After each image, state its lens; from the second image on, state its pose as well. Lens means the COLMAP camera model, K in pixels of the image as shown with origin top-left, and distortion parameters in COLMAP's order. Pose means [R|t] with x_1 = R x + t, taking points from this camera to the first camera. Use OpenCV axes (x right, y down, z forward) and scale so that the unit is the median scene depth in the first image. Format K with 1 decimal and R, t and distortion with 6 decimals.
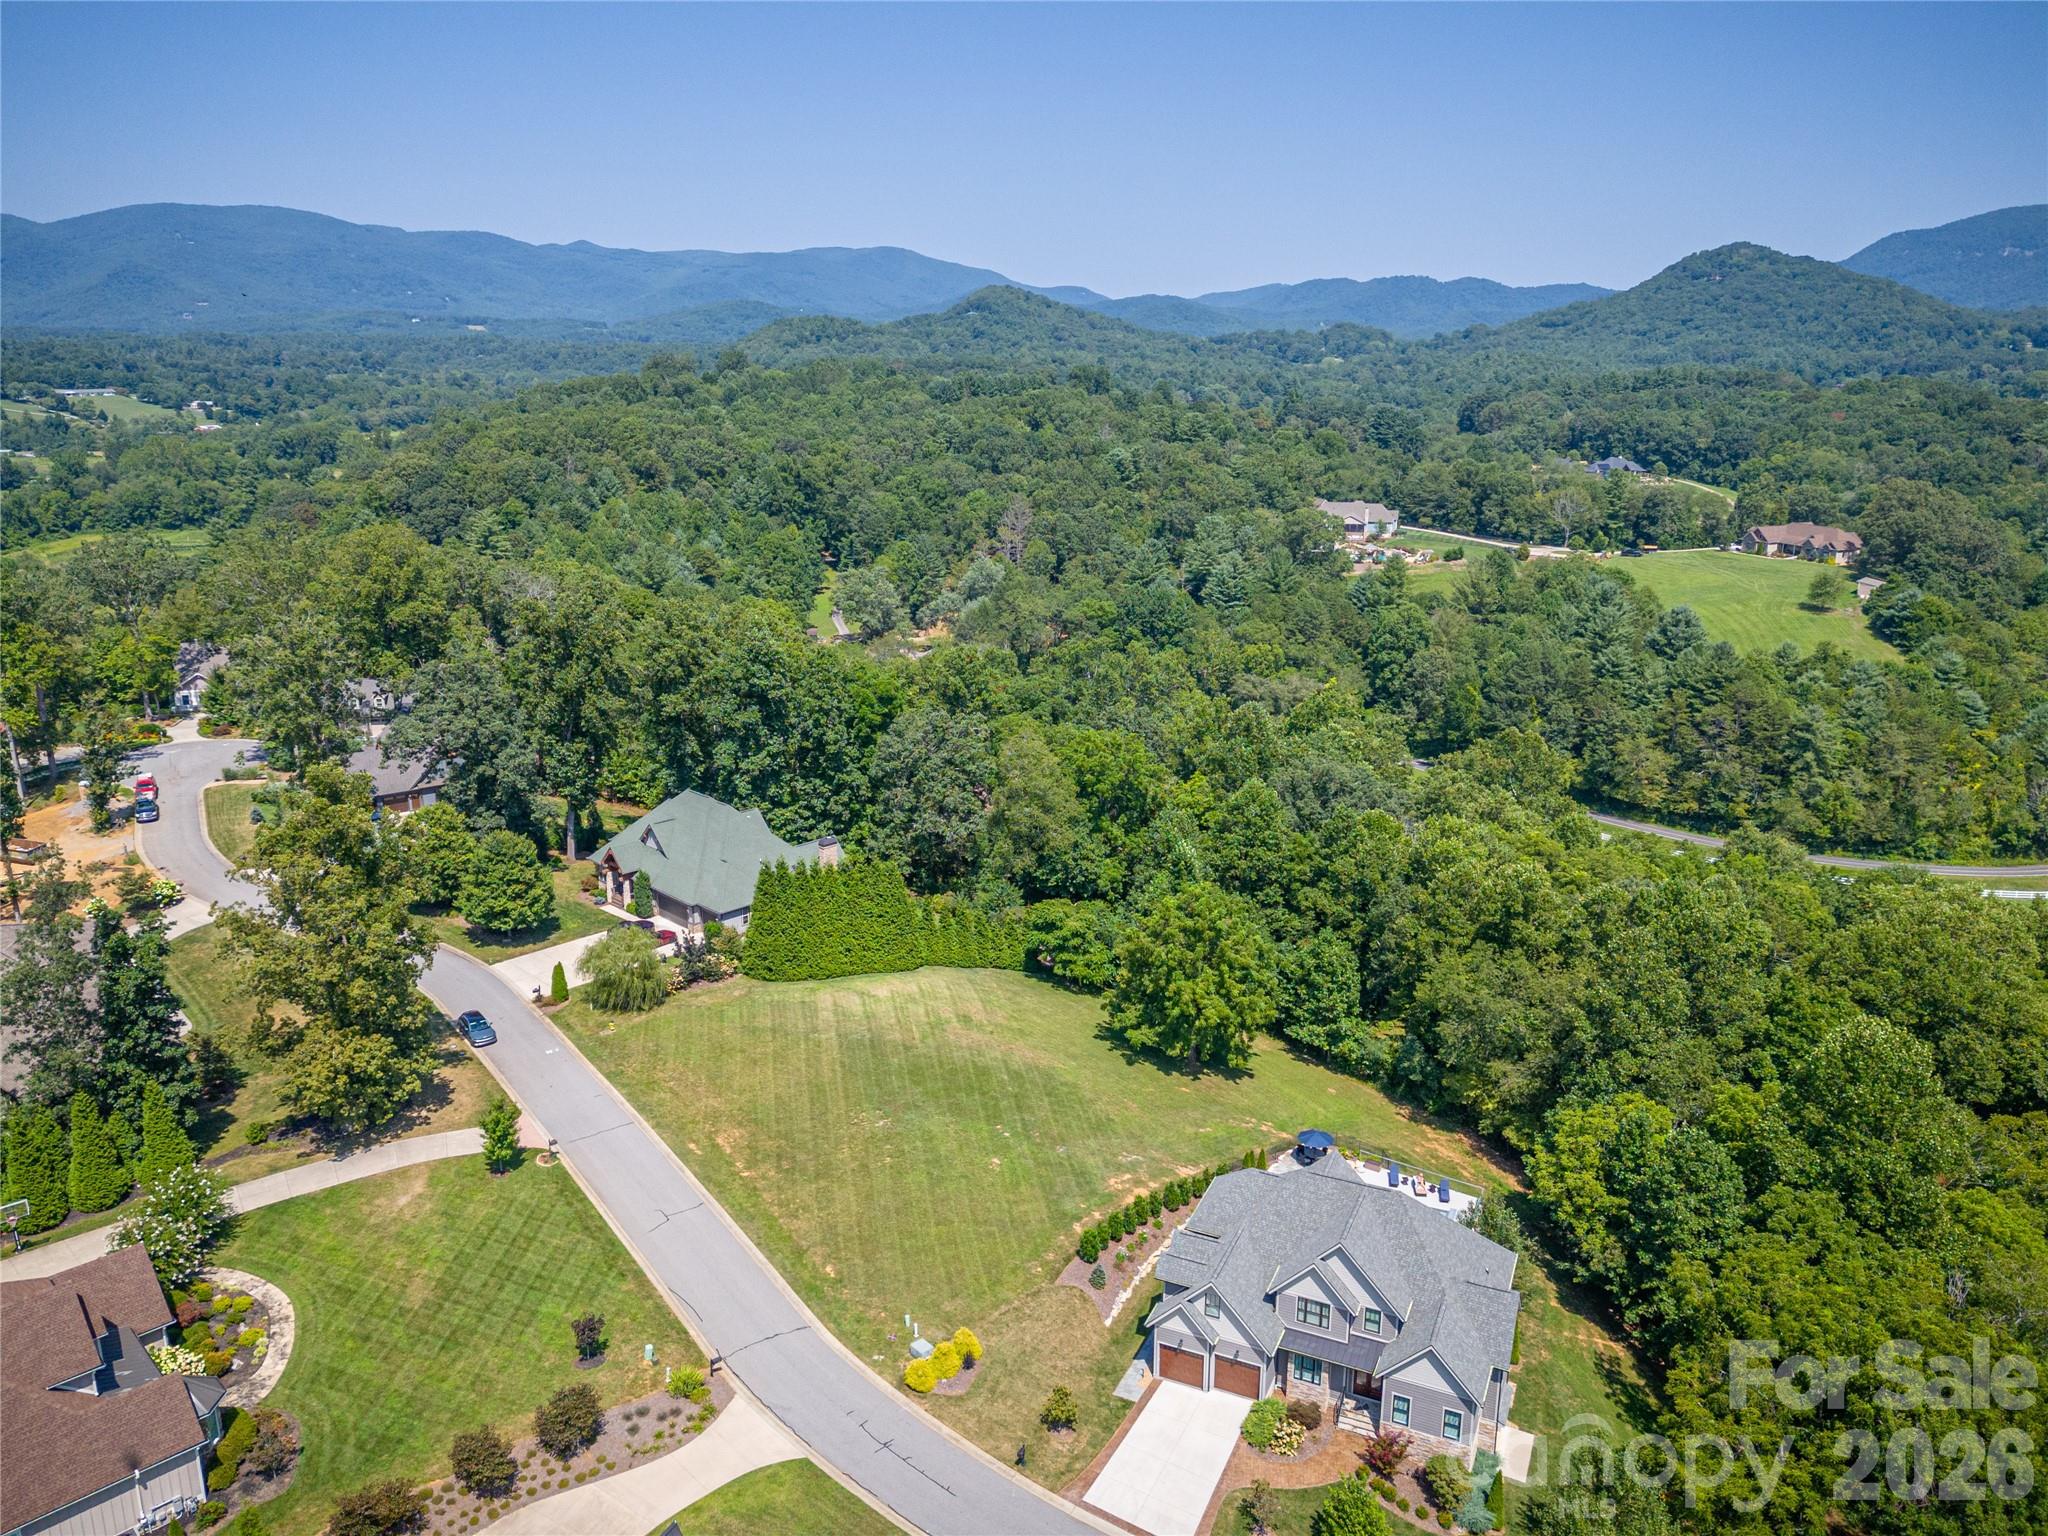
lens RADIAL K [[1444.2, 0, 1018.9], [0, 1444.2, 834.4], [0, 0, 1]] dist [0.055286, -0.050086]
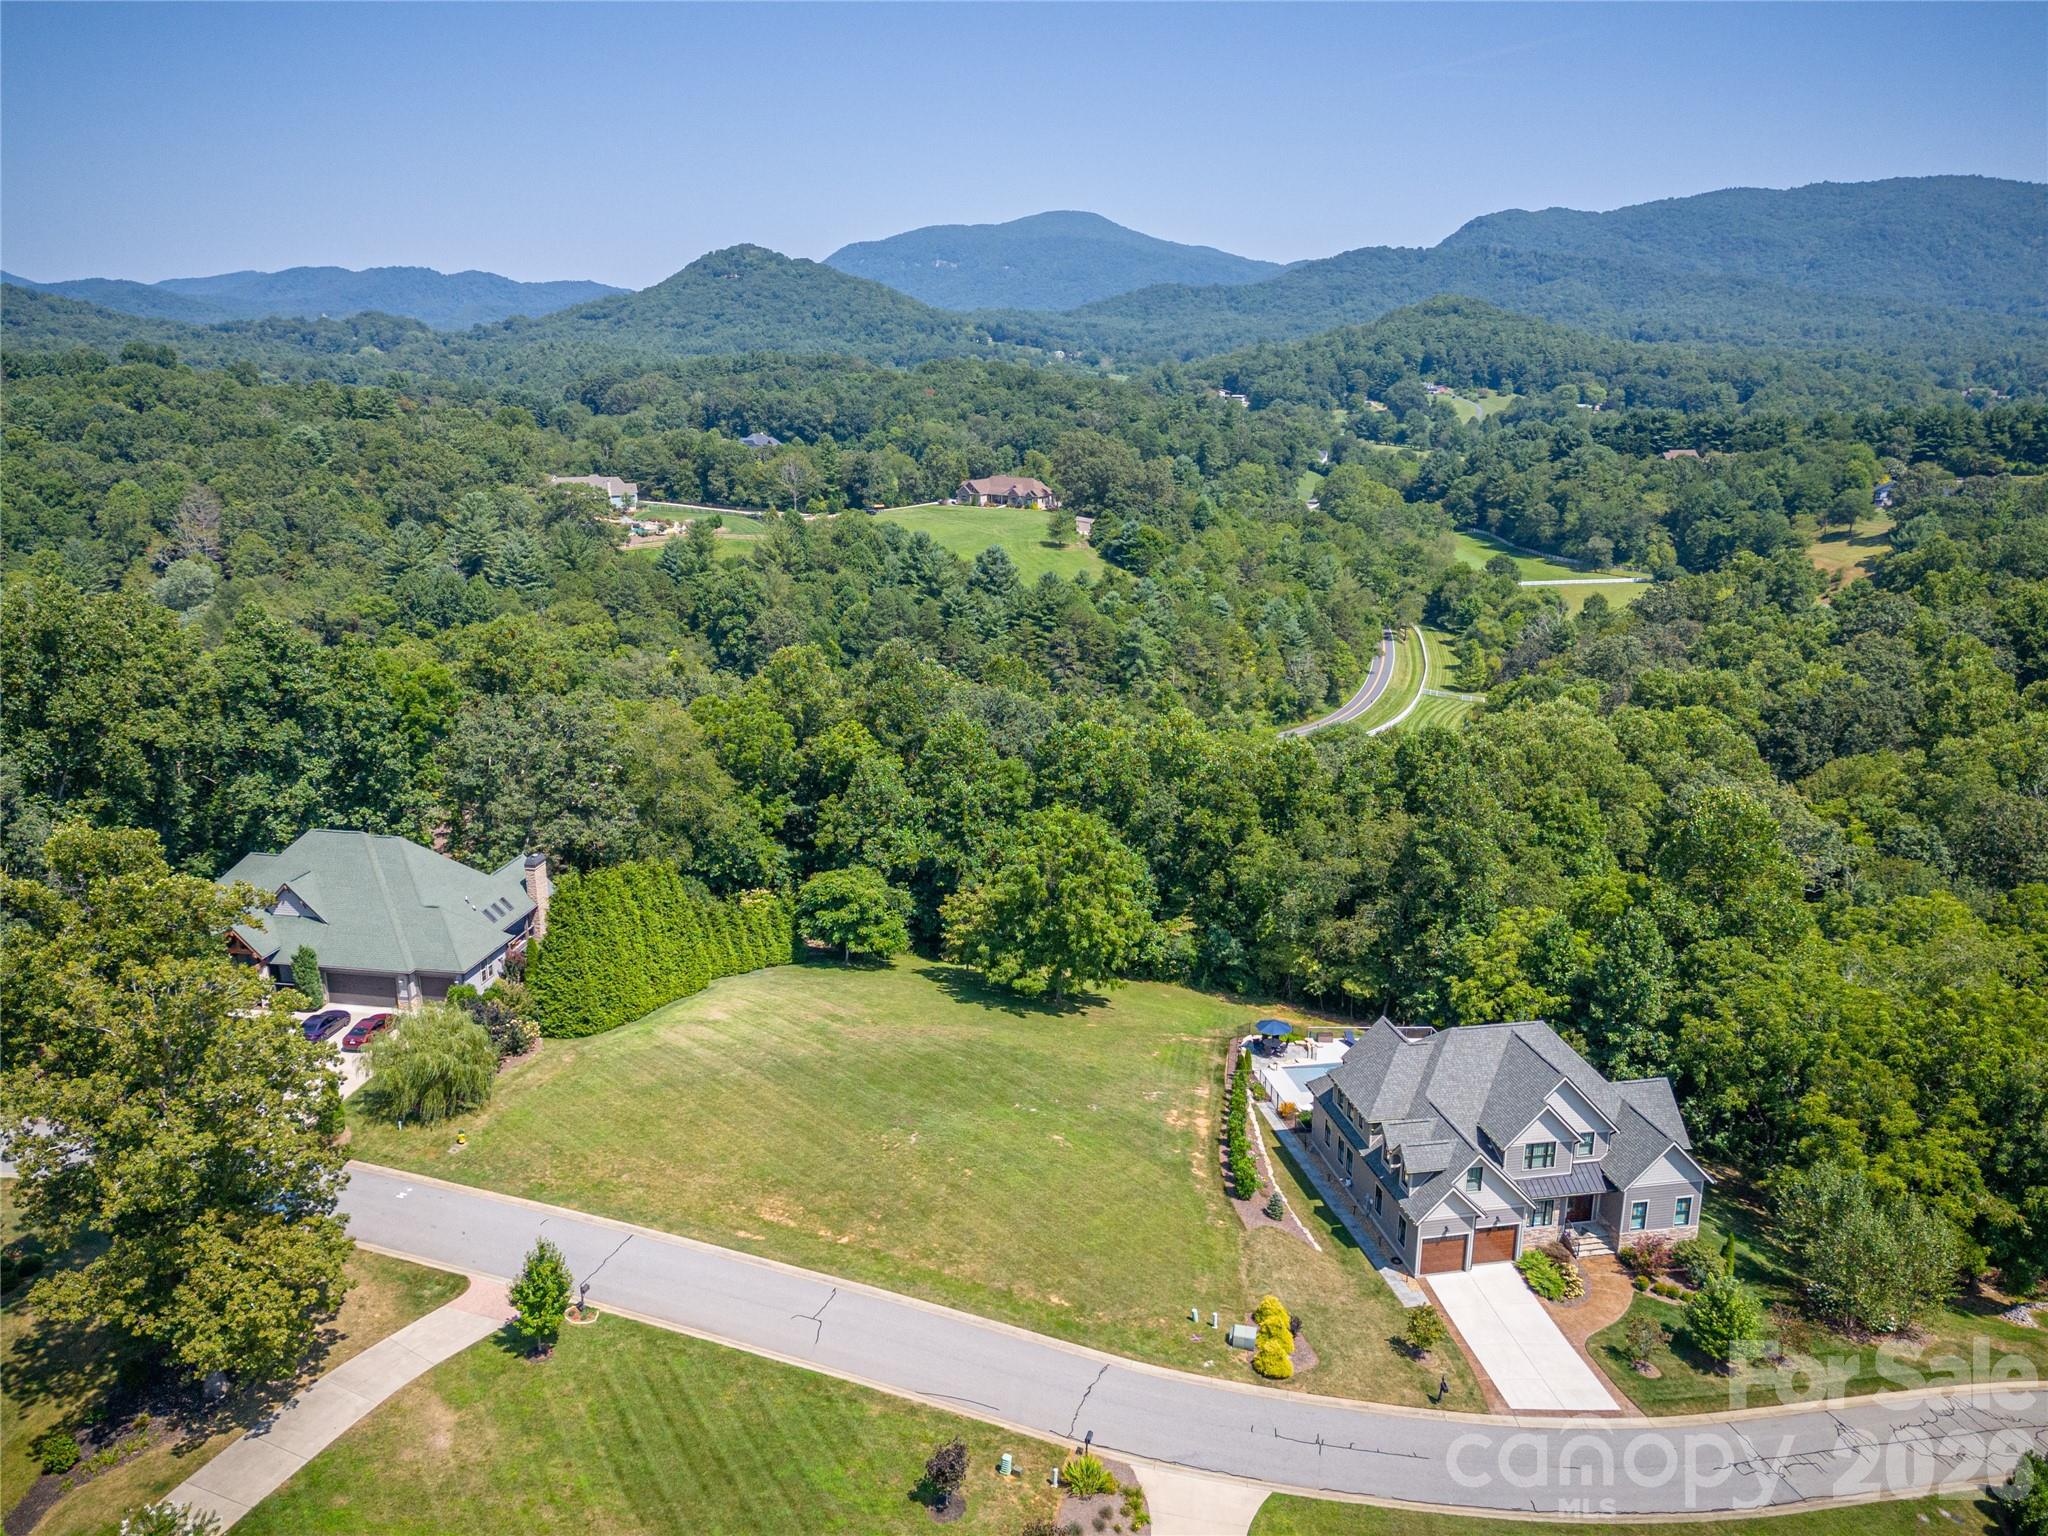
lens RADIAL K [[1447.6, 0, 1033.5], [0, 1447.6, 821.4], [0, 0, 1]] dist [0.085072, -0.100367]
pose [[0.820665, -0.179892, 0.542354, -0.133681], [0.182048, 0.982005, 0.050253, -0.002513], [-0.541634, 0.057494, 0.838646, 0.074220]]
